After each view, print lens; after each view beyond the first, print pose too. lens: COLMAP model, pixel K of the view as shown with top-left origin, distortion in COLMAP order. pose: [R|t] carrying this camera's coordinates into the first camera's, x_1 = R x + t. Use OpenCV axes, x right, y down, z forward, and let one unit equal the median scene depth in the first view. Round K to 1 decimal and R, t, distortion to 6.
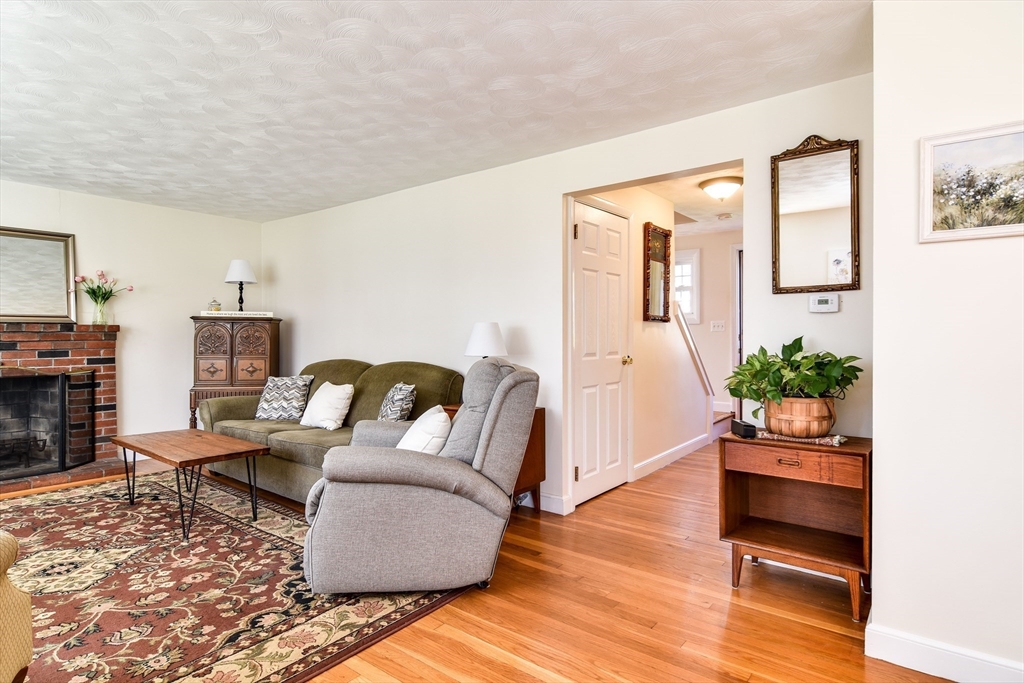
lens RADIAL K [[546.0, 0, 510.7], [0, 546.0, 337.6], [0, 0, 1]] dist [0.002653, -0.007454]
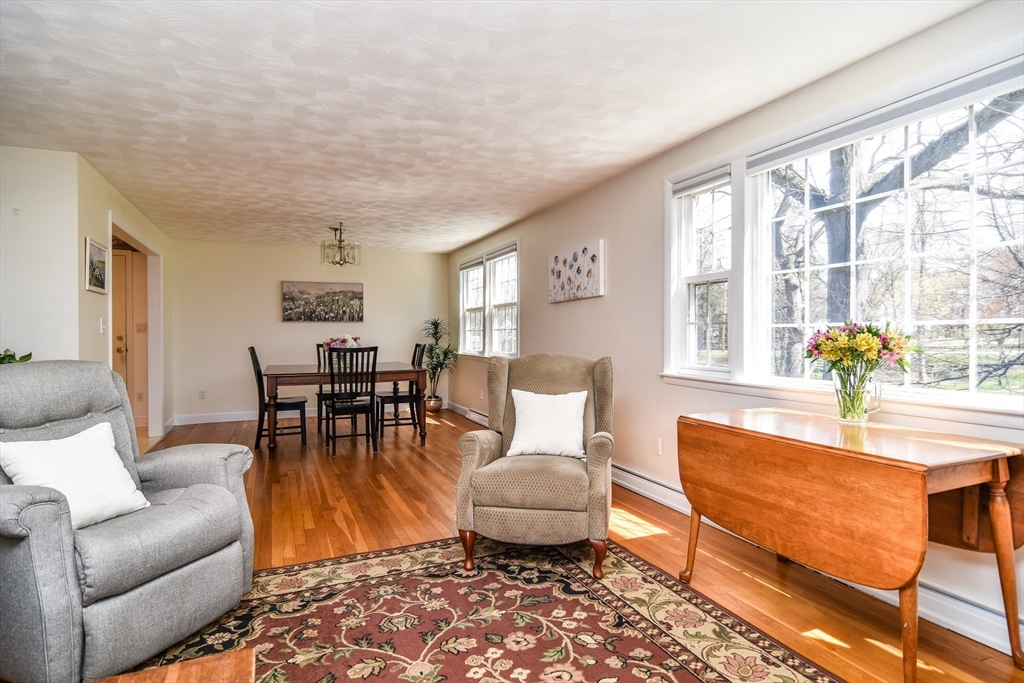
lens RADIAL K [[550.6, 0, 508.4], [0, 550.6, 340.2], [0, 0, 1]] dist [0.006898, -0.011676]
pose [[-0.875879, -0.000147, 0.482530, -0.678918], [0.006874, 0.999895, 0.012782, -0.001078], [-0.482481, 0.014513, -0.875786, 0.885500]]
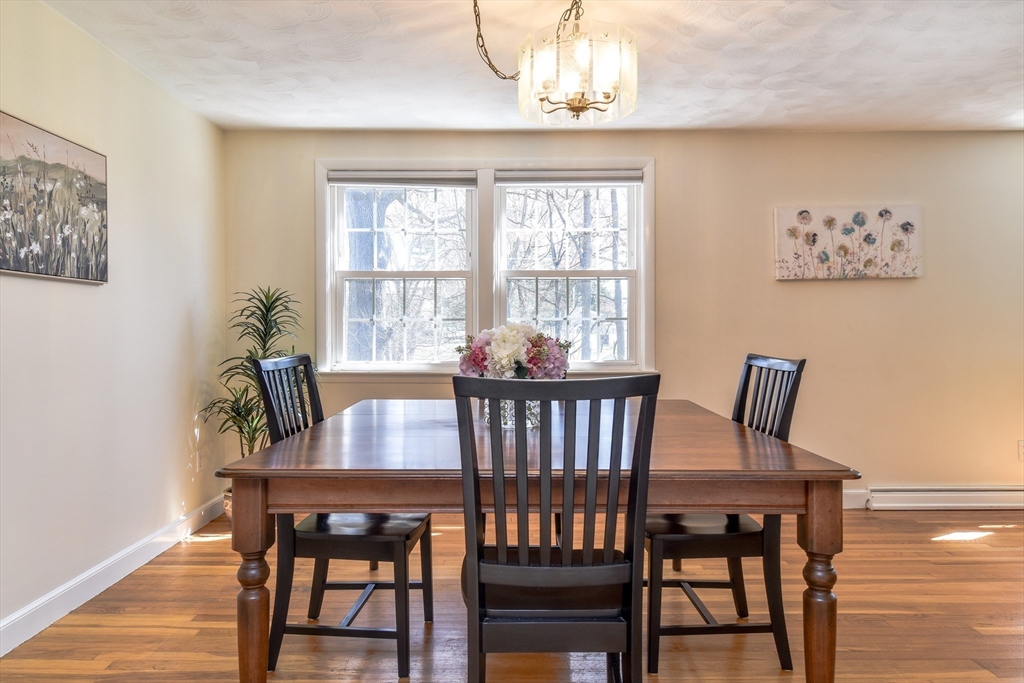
lens RADIAL K [[656.0, 0, 508.2], [0, 656.0, 338.1], [0, 0, 1]] dist [0.000771, -0.004838]
pose [[-0.782566, 0.009345, -0.622498, 0.729705], [0.001809, 0.999917, 0.012737, 0.004552], [0.622565, 0.008842, -0.782518, 0.268298]]
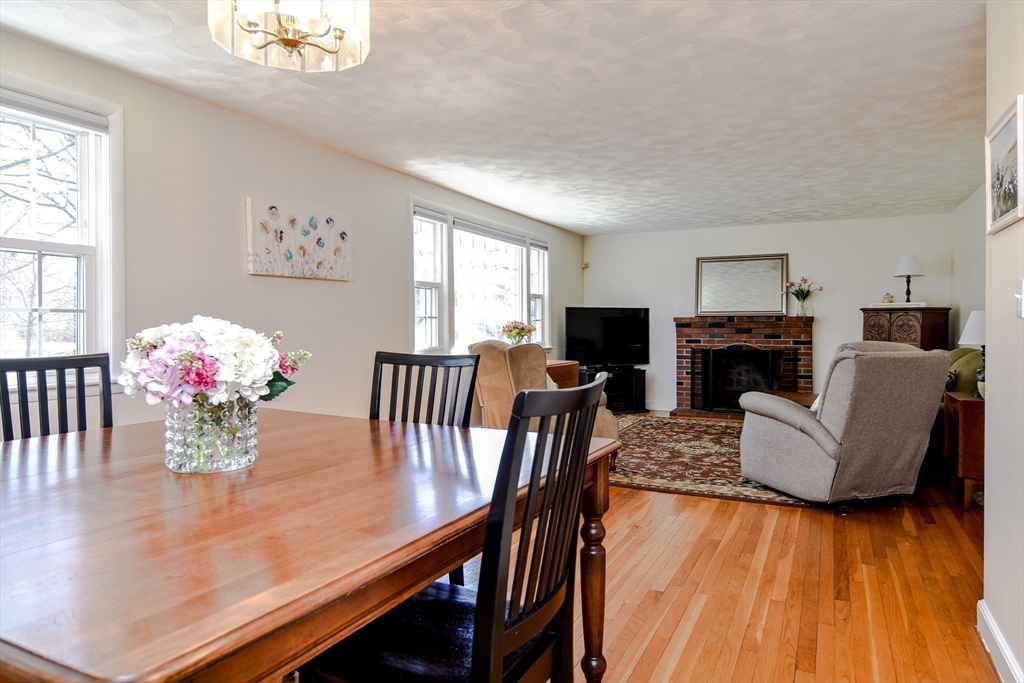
lens RADIAL K [[649.1, 0, 509.3], [0, 649.1, 331.2], [0, 0, 1]] dist [-0.001277, -0.000094]
pose [[0.204995, 0.010222, -0.978710, 0.784006], [-0.004510, 0.999945, 0.009499, 0.001849], [0.978753, 0.002466, 0.205029, -0.067894]]
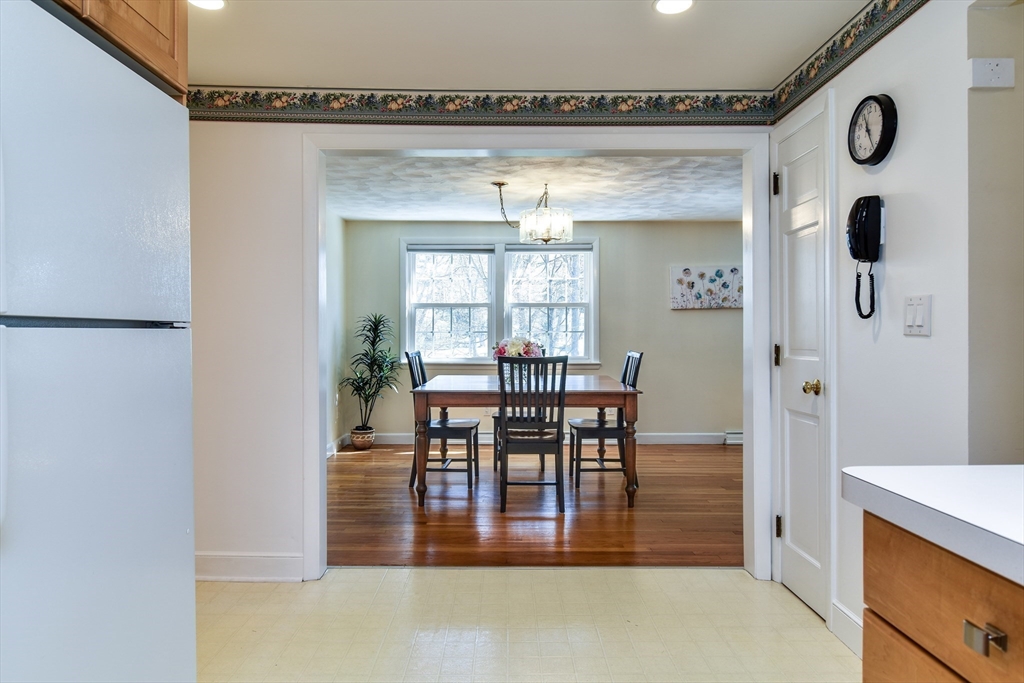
lens RADIAL K [[649.1, 0, 509.3], [0, 649.1, 331.2], [0, 0, 1]] dist [-0.001277, -0.000094]
pose [[-0.780855, -0.003437, -0.624703, 1.142003], [0.000432, 0.999982, -0.006041, -0.003287], [0.624712, -0.004987, -0.780839, 0.765032]]
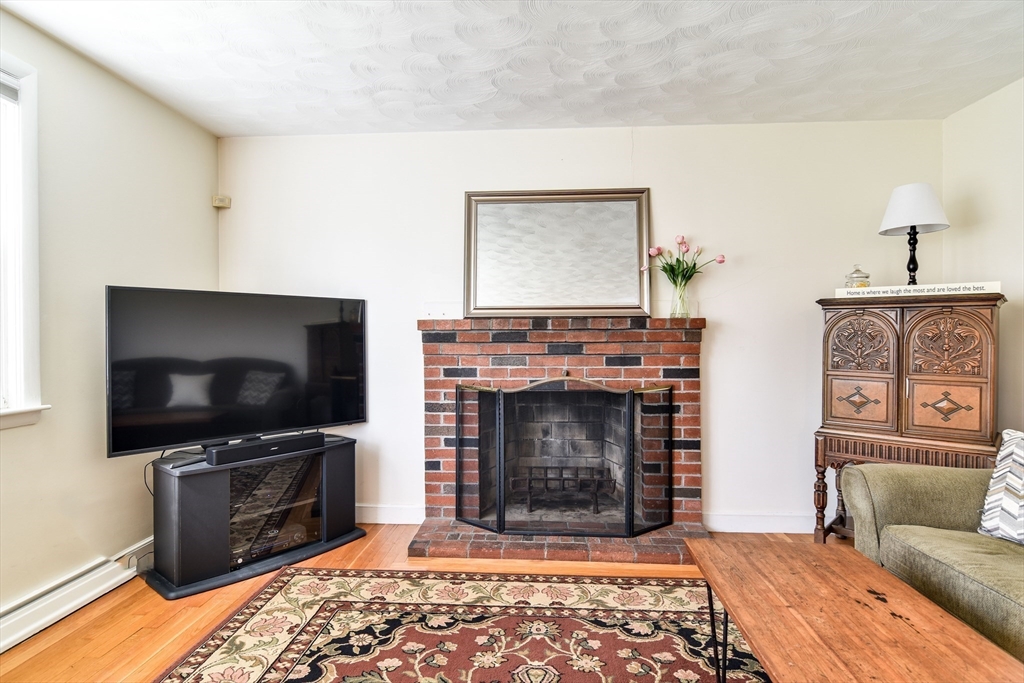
lens RADIAL K [[550.6, 0, 508.4], [0, 550.6, 340.2], [0, 0, 1]] dist [0.006898, -0.011676]
pose [[0.560388, 0.005358, -0.828213, -0.353623], [-0.002281, 0.999985, 0.004926, 0.000333], [0.828227, -0.000872, 0.560391, 0.506775]]
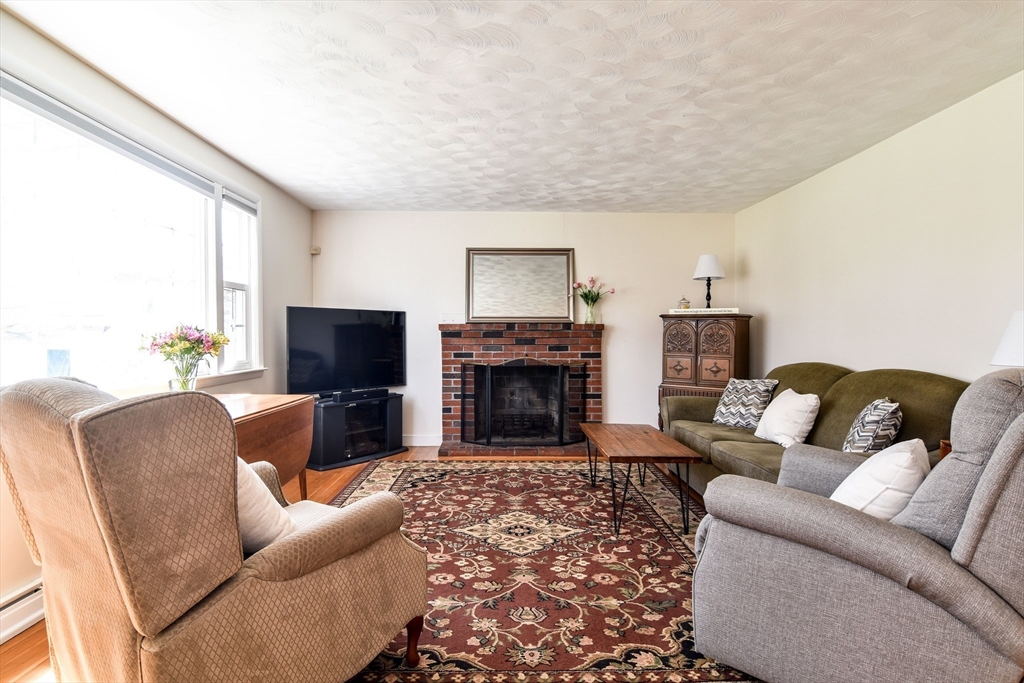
lens RADIAL K [[550.6, 0, 508.4], [0, 550.6, 340.2], [0, 0, 1]] dist [0.006898, -0.011676]
pose [[0.629457, 0.009840, -0.776973, 0.048440], [-0.006010, 0.999952, 0.007795, 0.003089], [0.777012, -0.000237, 0.629486, 0.146795]]
